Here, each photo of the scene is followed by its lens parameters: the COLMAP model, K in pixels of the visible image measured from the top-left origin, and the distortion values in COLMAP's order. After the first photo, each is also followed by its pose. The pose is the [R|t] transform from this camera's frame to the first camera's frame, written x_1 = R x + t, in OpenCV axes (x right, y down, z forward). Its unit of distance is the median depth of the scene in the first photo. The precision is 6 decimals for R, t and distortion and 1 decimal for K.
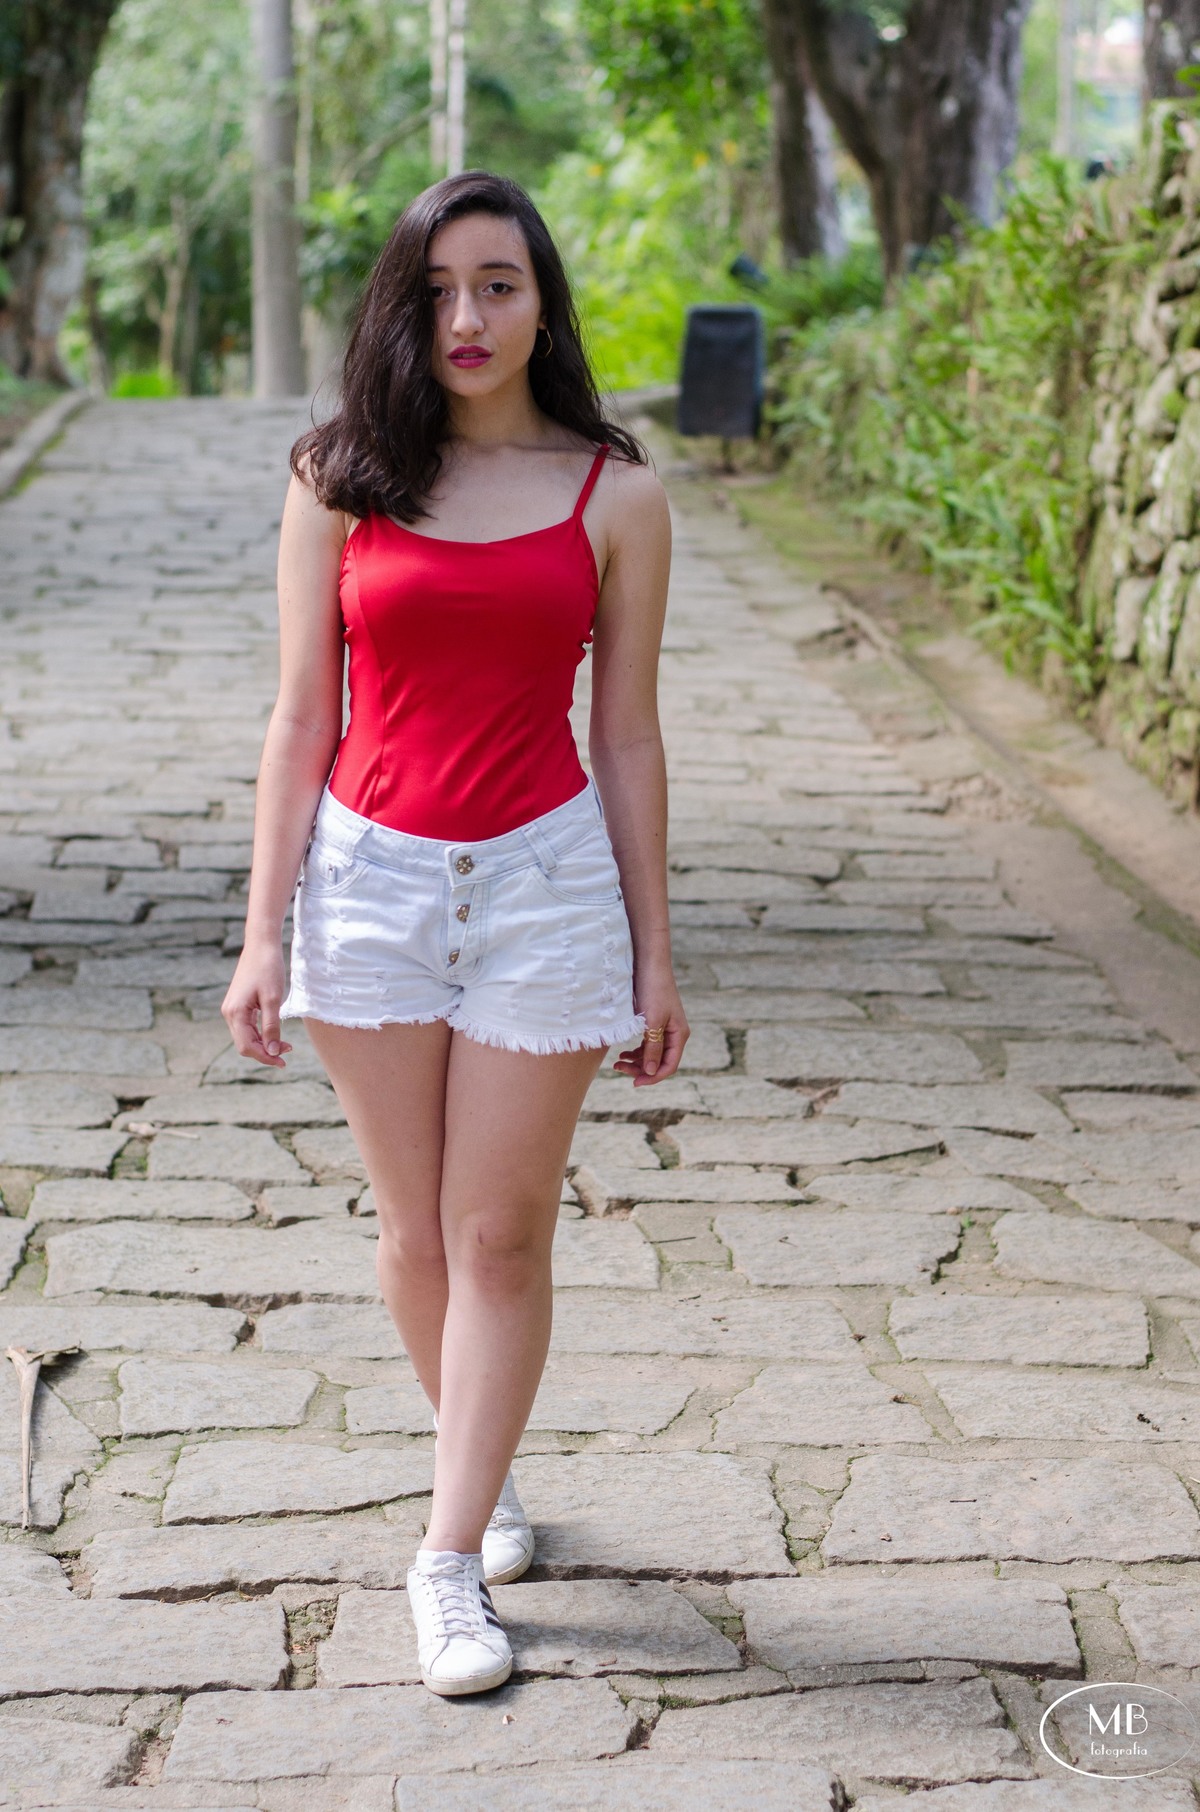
lens RADIAL K [[4089.8, 0, 600.2], [0, 4089.8, 911.1], [0, 0, 1]] dist [-0.111035, 0.000000]
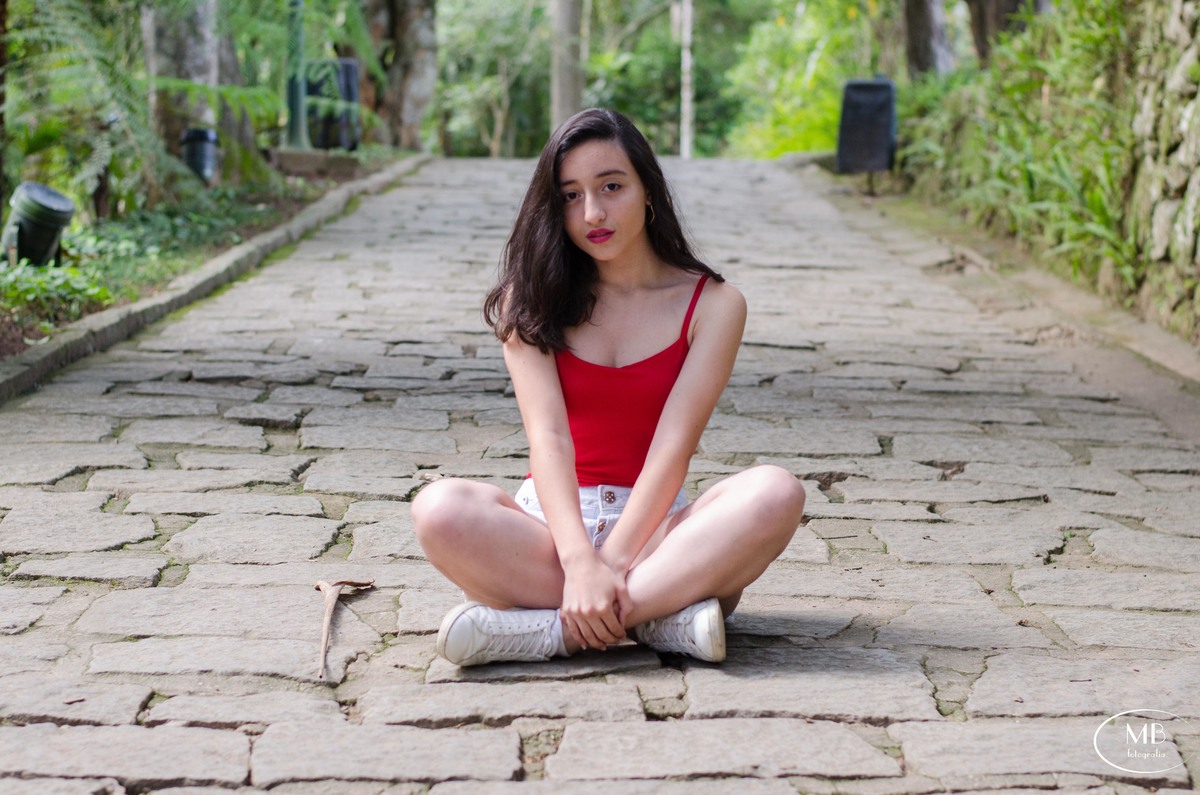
lens RADIAL K [[2708.5, 0, 601.2], [0, 2708.5, 395.4], [0, 0, 1]] dist [-0.111035, 0.000000]
pose [[0.997763, 0.007595, -0.066416, -0.000669], [-0.011742, 0.997990, -0.062282, 0.070201], [0.065809, 0.062922, 0.995846, 0.115168]]
